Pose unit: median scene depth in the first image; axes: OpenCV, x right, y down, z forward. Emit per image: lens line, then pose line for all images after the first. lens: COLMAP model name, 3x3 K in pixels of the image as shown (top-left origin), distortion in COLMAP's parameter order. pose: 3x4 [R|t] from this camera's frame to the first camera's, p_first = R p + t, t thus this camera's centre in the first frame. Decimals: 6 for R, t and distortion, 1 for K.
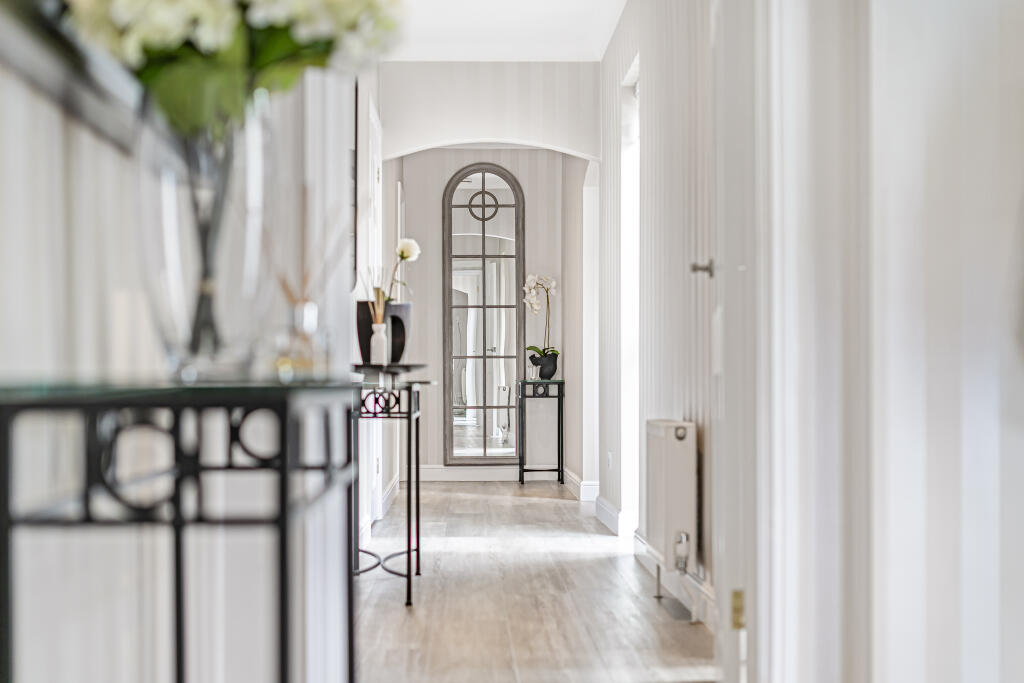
lens RADIAL K [[1524.2, 0, 513.5], [0, 1524.2, 341.9], [0, 0, 1]] dist [-0.010248, 0.000000]
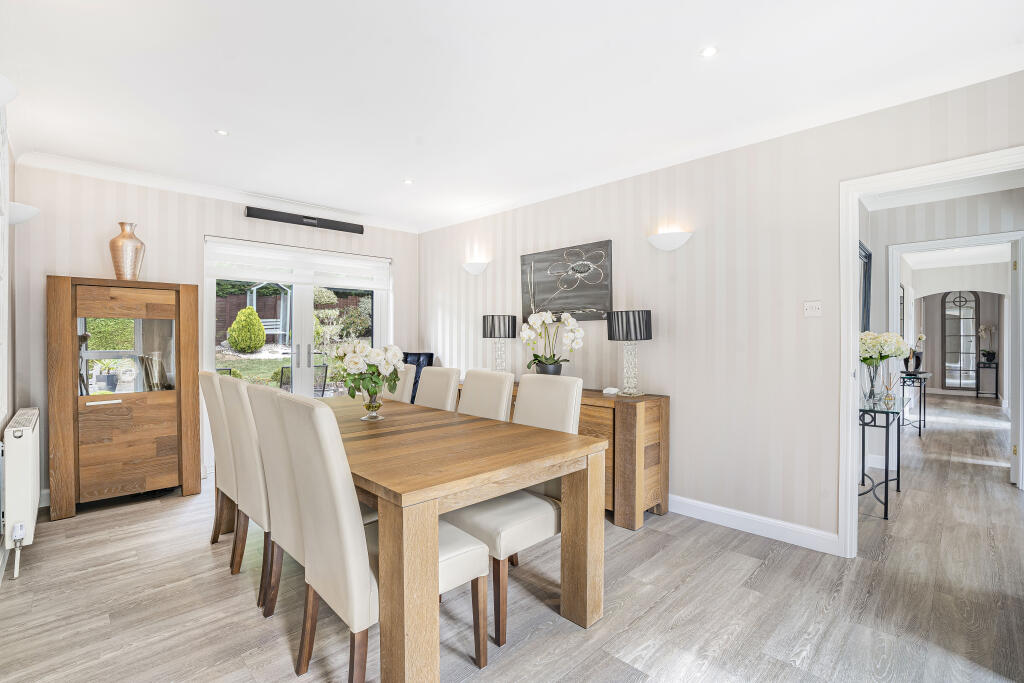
lens RADIAL K [[470.7, 0, 509.2], [0, 470.7, 337.2], [0, 0, 1]] dist [-0.026093, 0.001216]
pose [[0.687102, 0.009176, -0.726503, 0.026216], [0.006839, 0.999794, 0.019096, -0.043821], [0.726529, -0.018089, 0.686898, -0.224988]]
